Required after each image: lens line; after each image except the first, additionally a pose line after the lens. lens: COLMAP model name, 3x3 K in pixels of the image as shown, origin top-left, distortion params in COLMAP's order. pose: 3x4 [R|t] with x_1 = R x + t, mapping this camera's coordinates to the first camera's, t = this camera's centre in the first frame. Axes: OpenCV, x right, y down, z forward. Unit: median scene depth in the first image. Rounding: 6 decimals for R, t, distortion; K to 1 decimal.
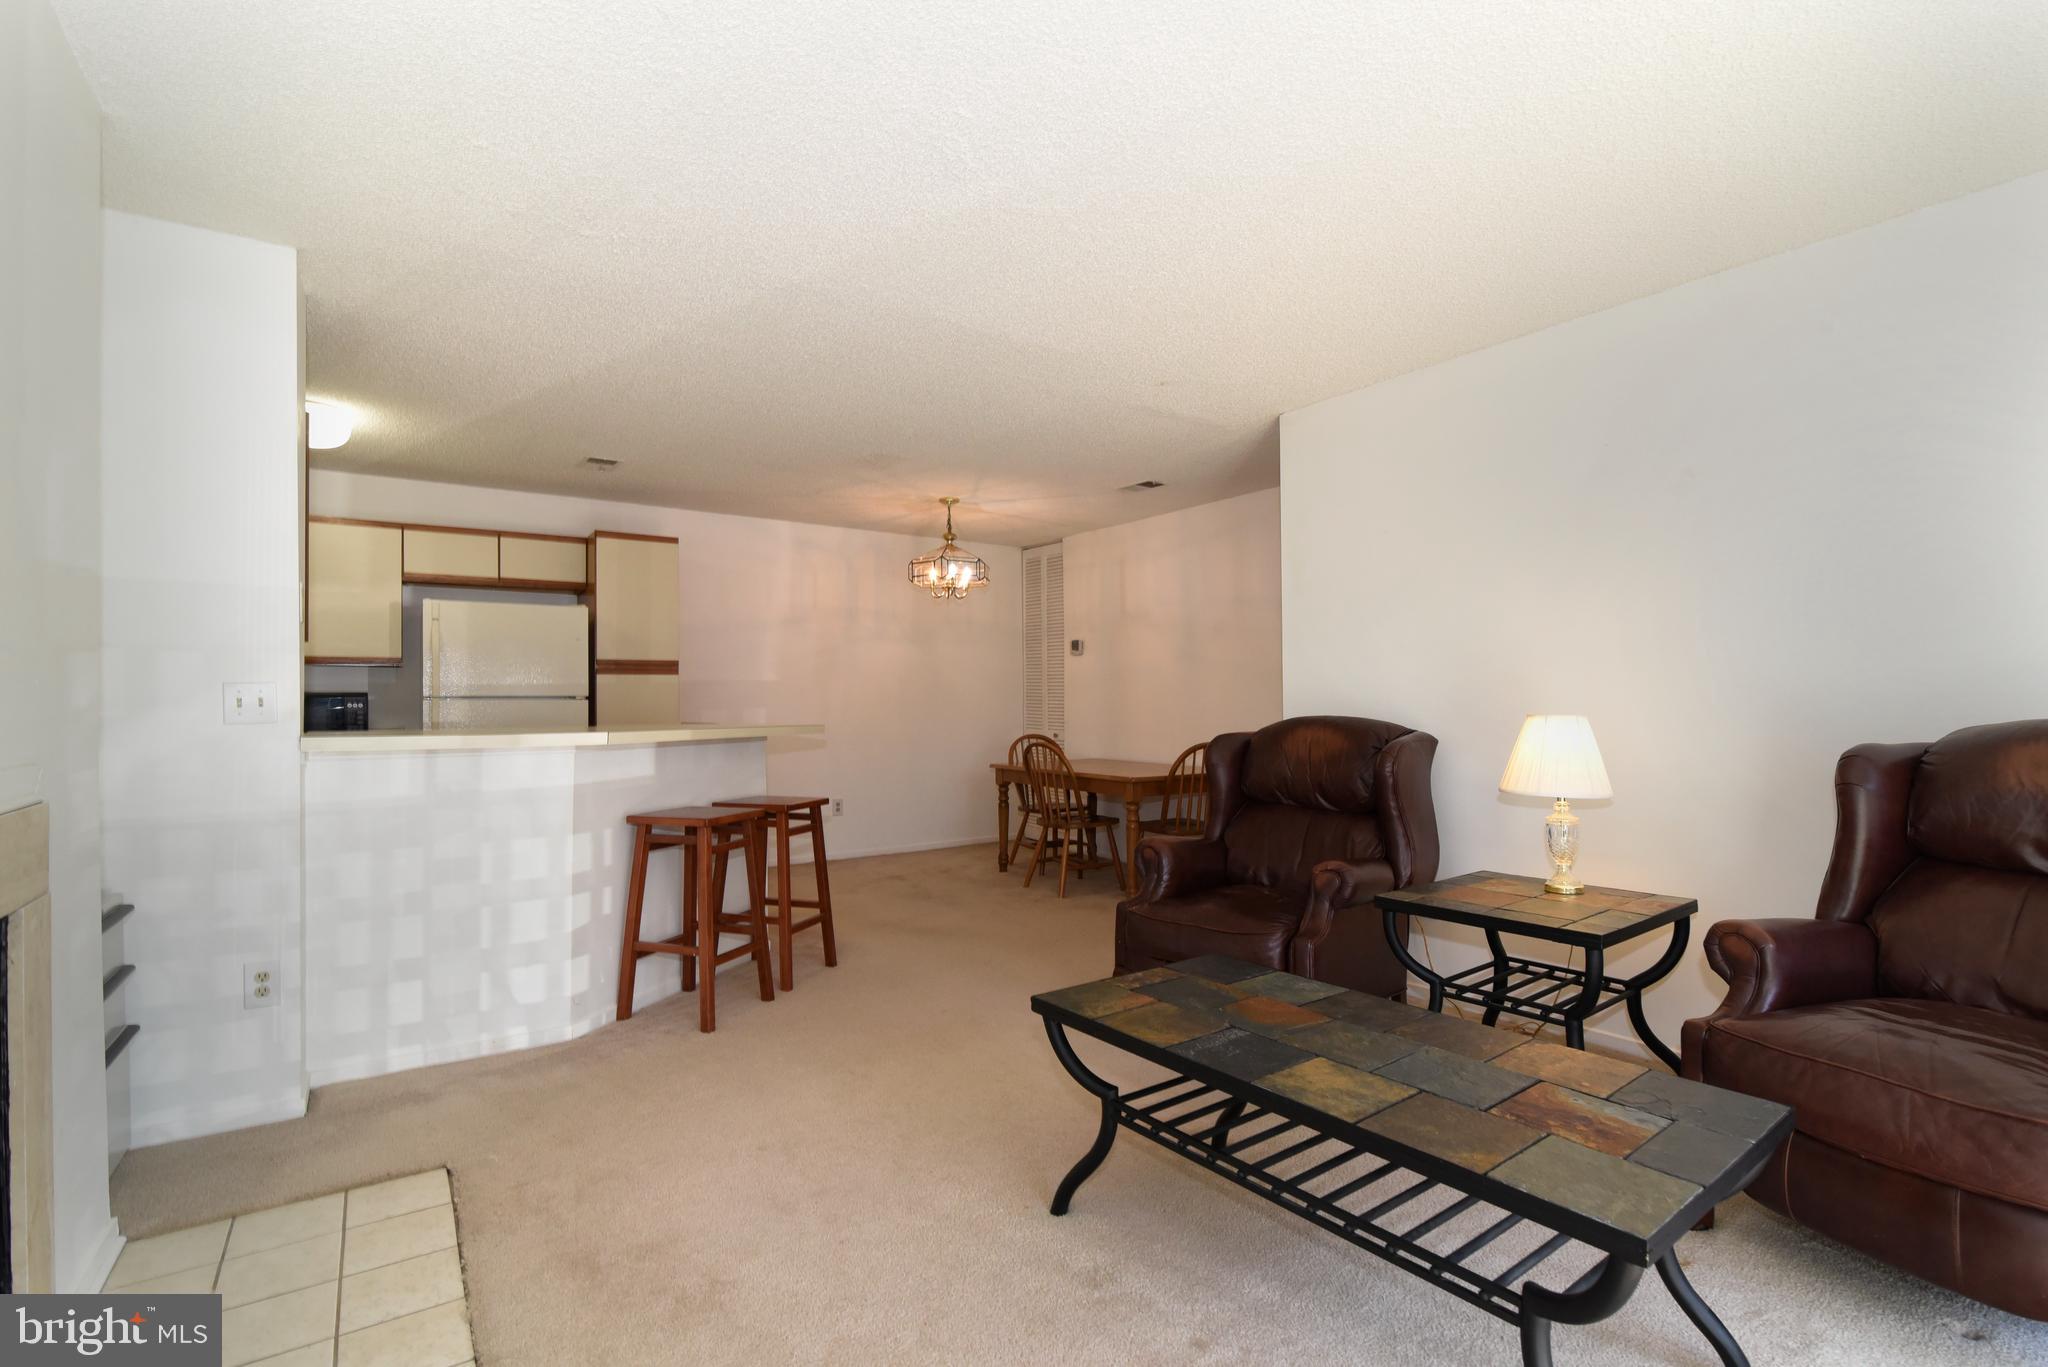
lens RADIAL K [[930.2, 0, 1019.6], [0, 930.2, 692.4], [0, 0, 1]] dist [-0.018967, 0.000280]
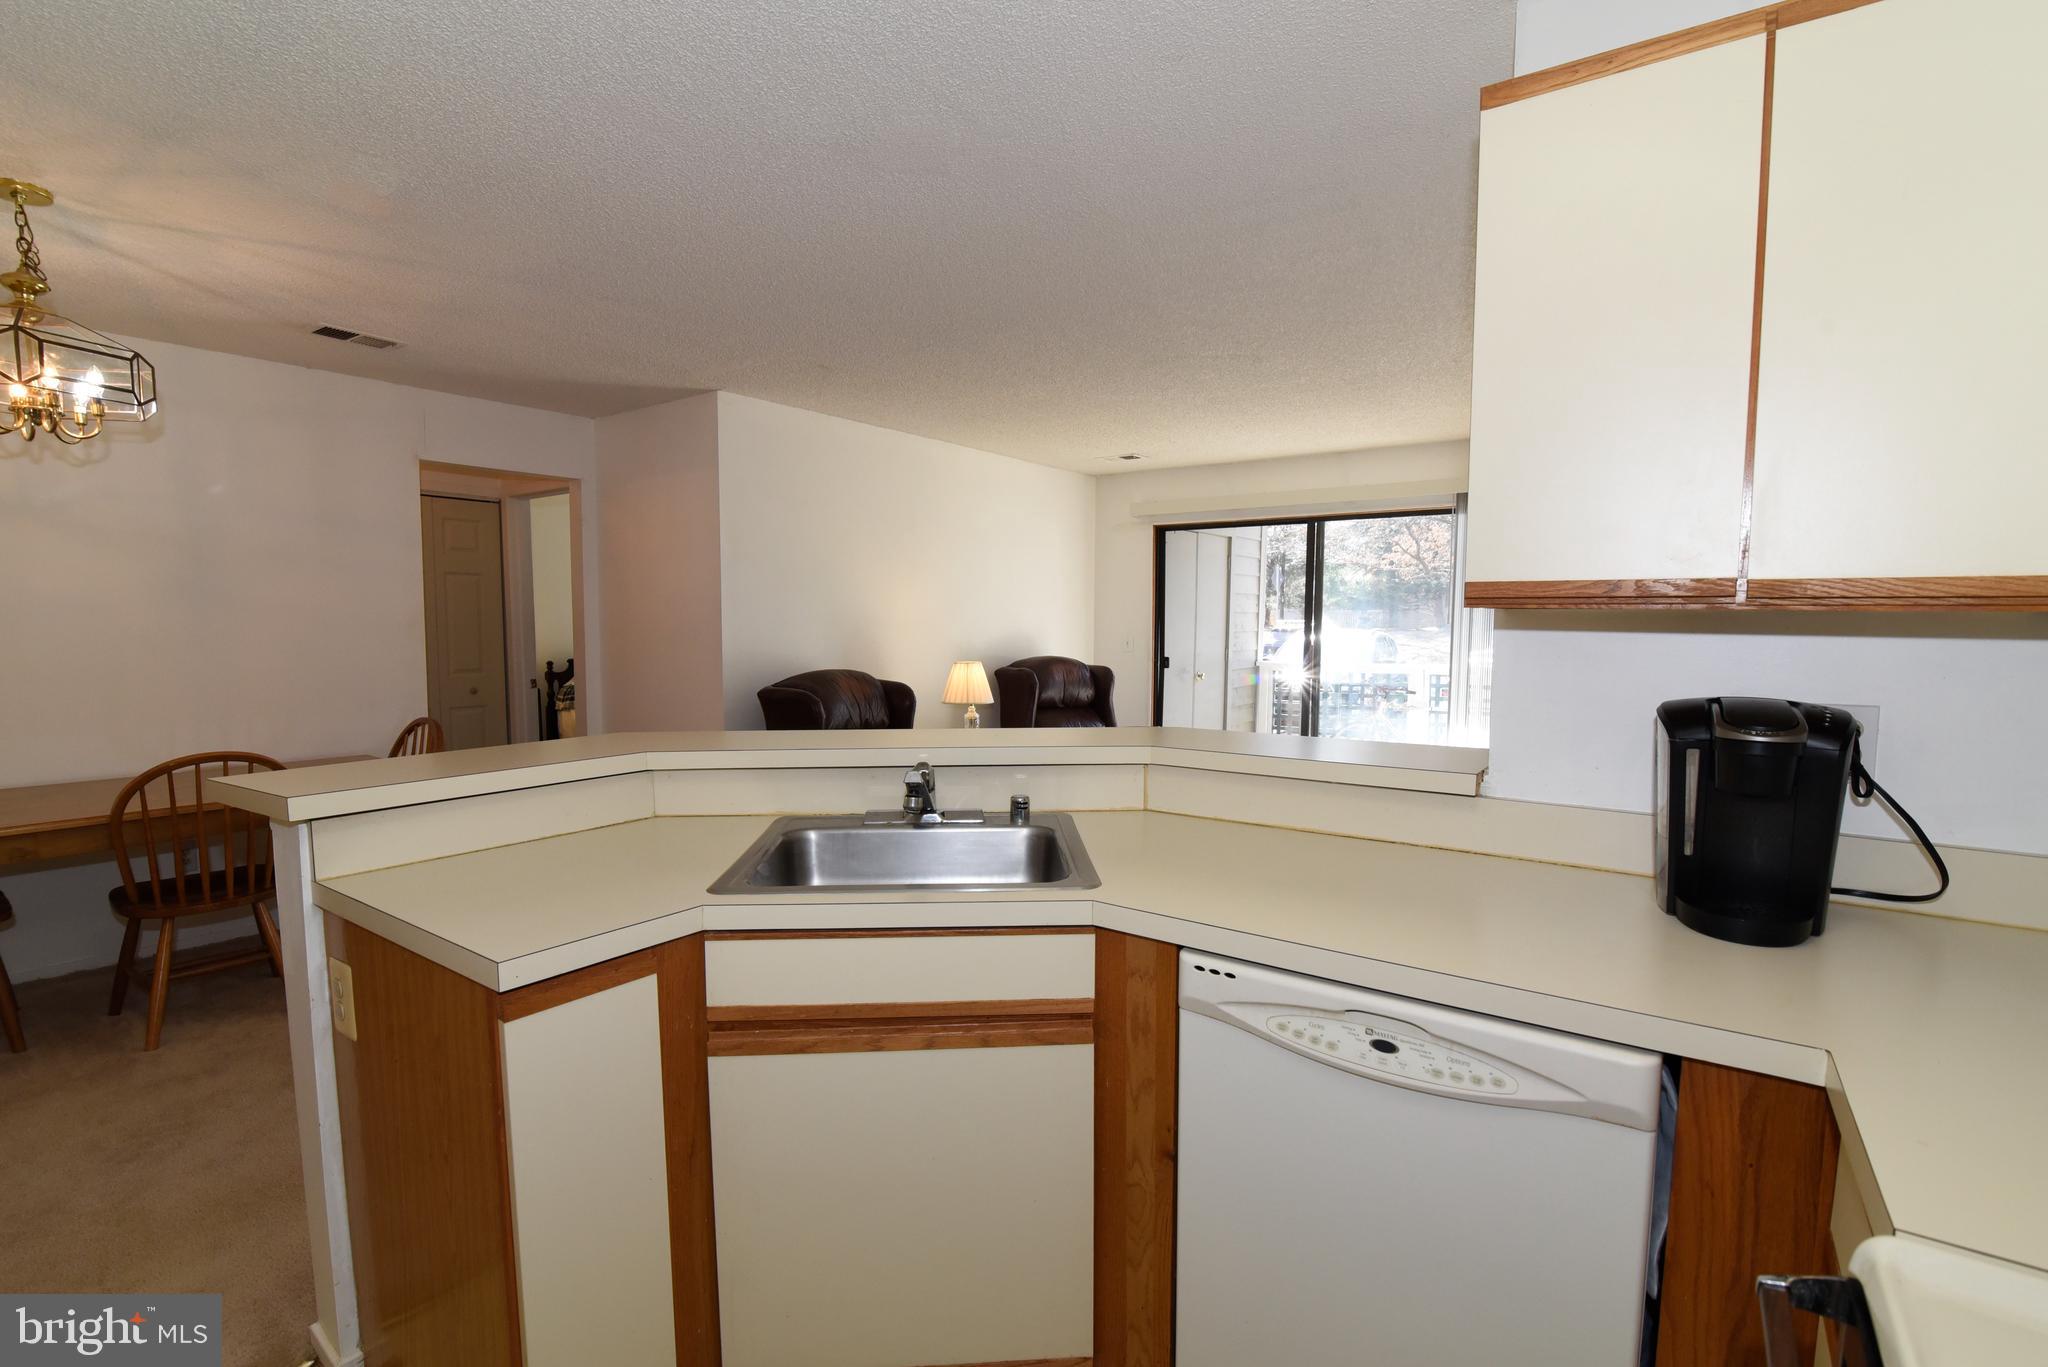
lens RADIAL K [[930.2, 0, 1019.6], [0, 930.2, 692.4], [0, 0, 1]] dist [-0.018967, 0.000280]
pose [[-0.332755, -0.068023, 0.940557, -0.646202], [-0.011710, 0.997616, 0.068007, -0.024040], [-0.942941, 0.011615, -0.332758, 0.778622]]
